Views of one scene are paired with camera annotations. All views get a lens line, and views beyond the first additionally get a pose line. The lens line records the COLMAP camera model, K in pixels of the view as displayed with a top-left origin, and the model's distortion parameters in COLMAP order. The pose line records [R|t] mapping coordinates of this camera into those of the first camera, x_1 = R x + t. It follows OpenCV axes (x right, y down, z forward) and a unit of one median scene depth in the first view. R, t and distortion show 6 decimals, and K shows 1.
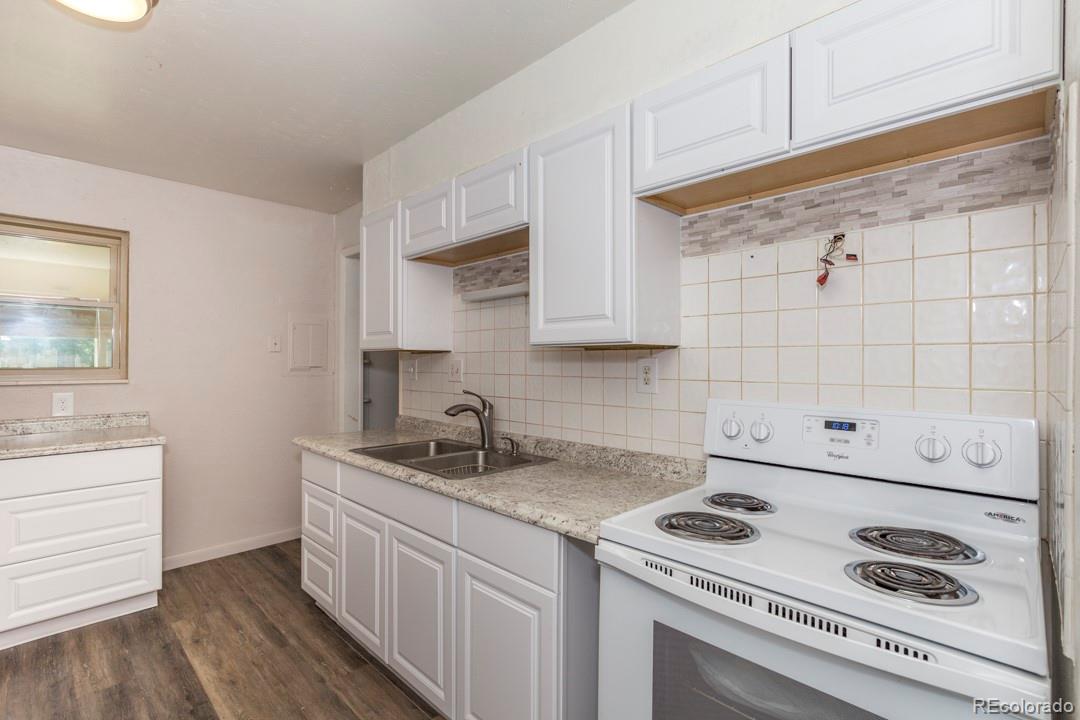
lens RADIAL K [[490.4, 0, 540.0], [0, 490.4, 360.0], [0, 0, 1]] dist [-0.001983, -0.000587]
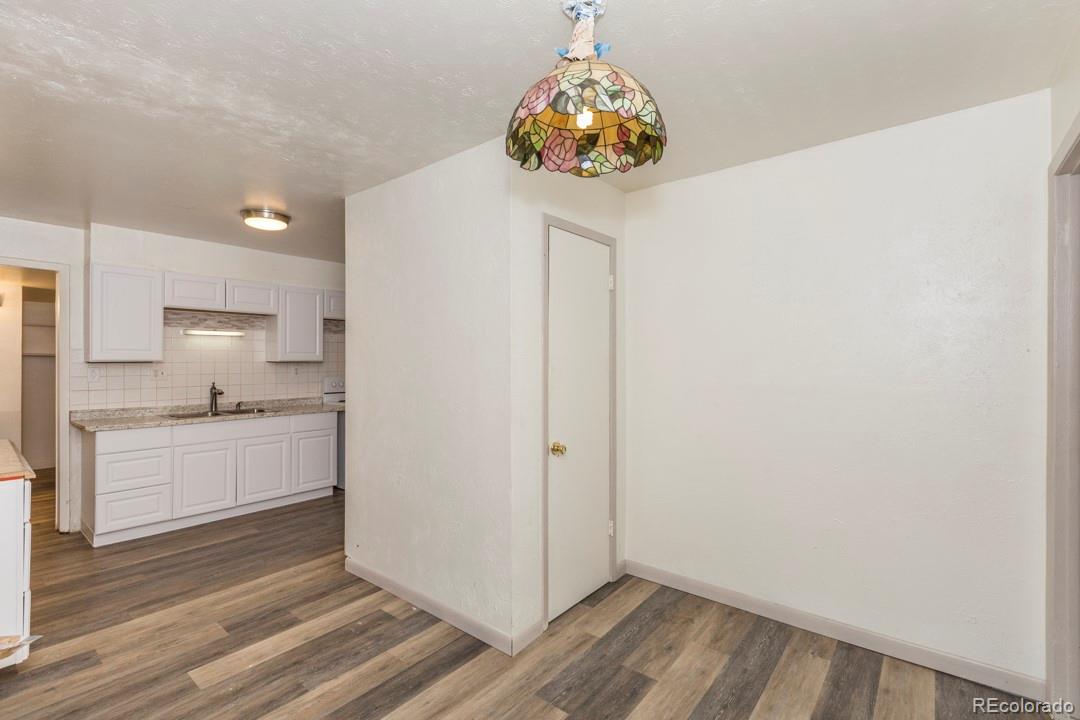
lens RADIAL K [[490.4, 0, 540.0], [0, 490.4, 360.0], [0, 0, 1]] dist [-0.001983, -0.000587]
pose [[-0.095215, 0.001802, 0.995455, -2.393571], [0.001601, 0.999997, -0.001657, -0.024391], [-0.995455, 0.001436, -0.095217, -0.128396]]
